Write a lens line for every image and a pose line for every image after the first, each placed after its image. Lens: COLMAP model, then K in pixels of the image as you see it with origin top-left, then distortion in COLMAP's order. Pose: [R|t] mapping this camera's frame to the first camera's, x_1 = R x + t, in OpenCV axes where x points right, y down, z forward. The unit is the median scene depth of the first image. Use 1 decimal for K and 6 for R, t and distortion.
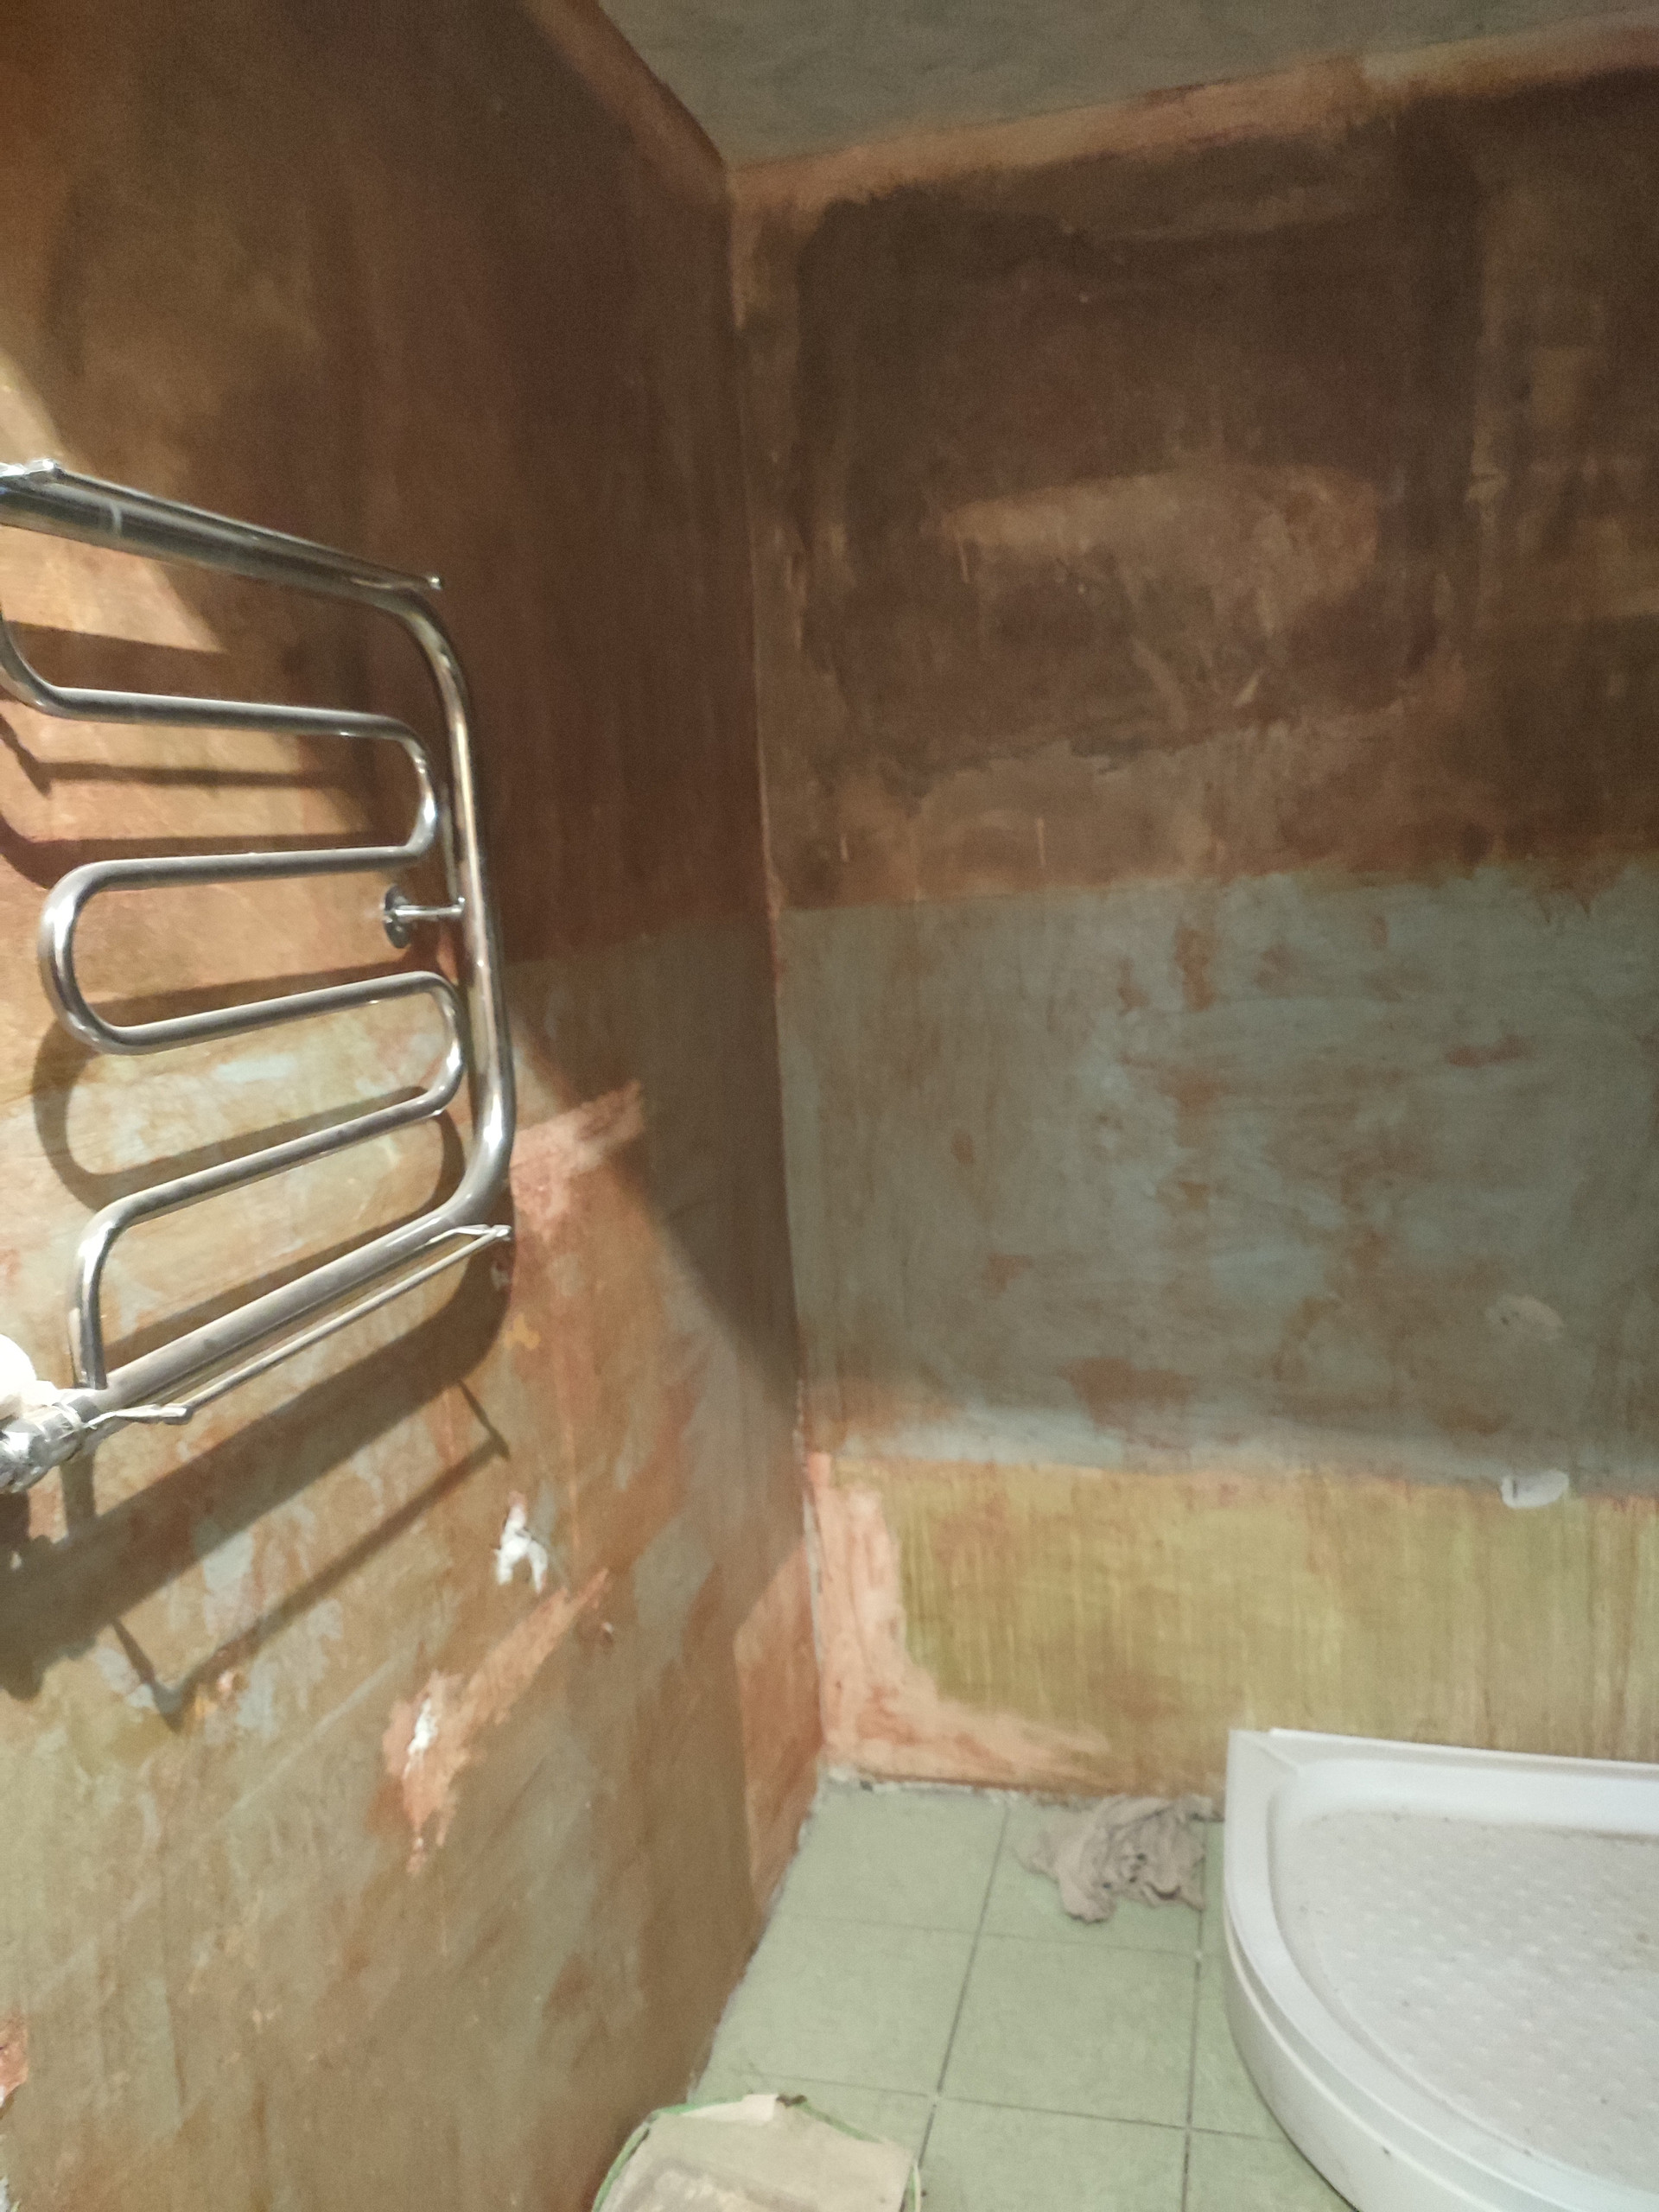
lens RADIAL K [[1609.9, 0, 829.5], [0, 1609.9, 1106.0], [0, 0, 1]] dist [0.006653, -0.002042]
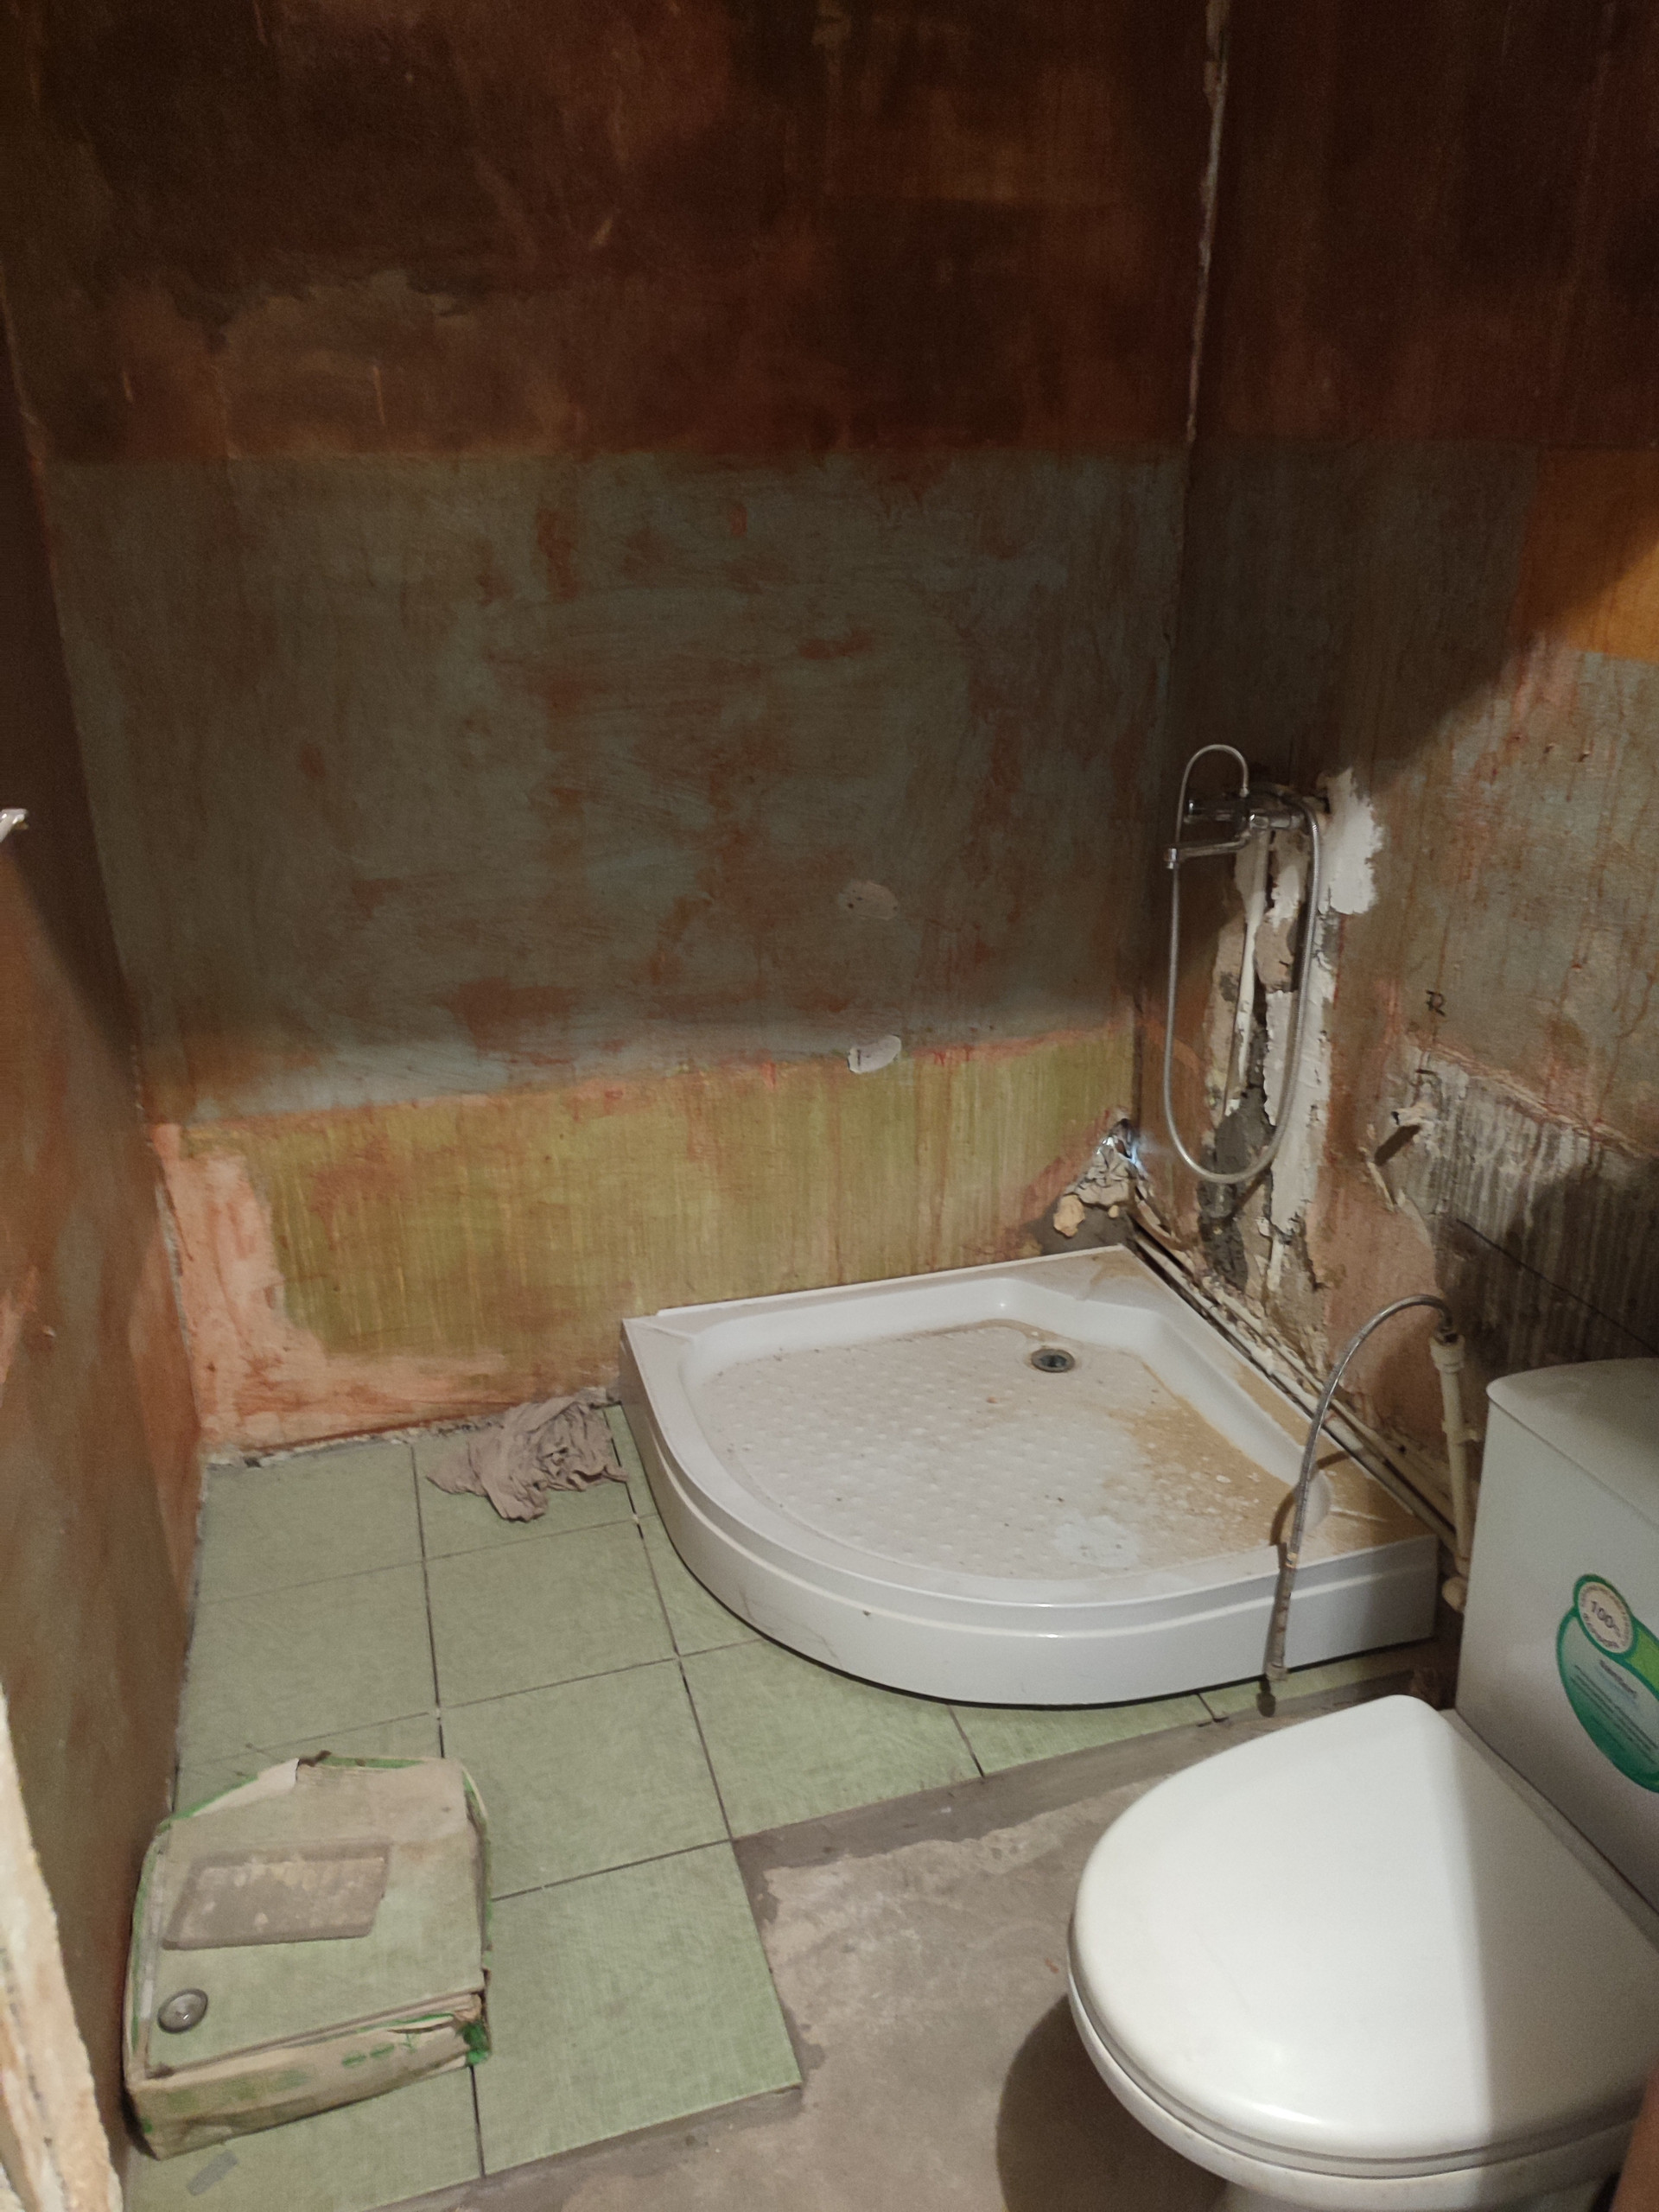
lens RADIAL K [[1609.1, 0, 829.2], [0, 1609.1, 1101.5], [0, 0, 1]] dist [0.032044, -0.026600]
pose [[0.851580, -0.139593, 0.505297, -0.152855], [0.035348, 0.976991, 0.210330, 0.032577], [-0.523031, -0.161251, 0.836921, 0.075639]]
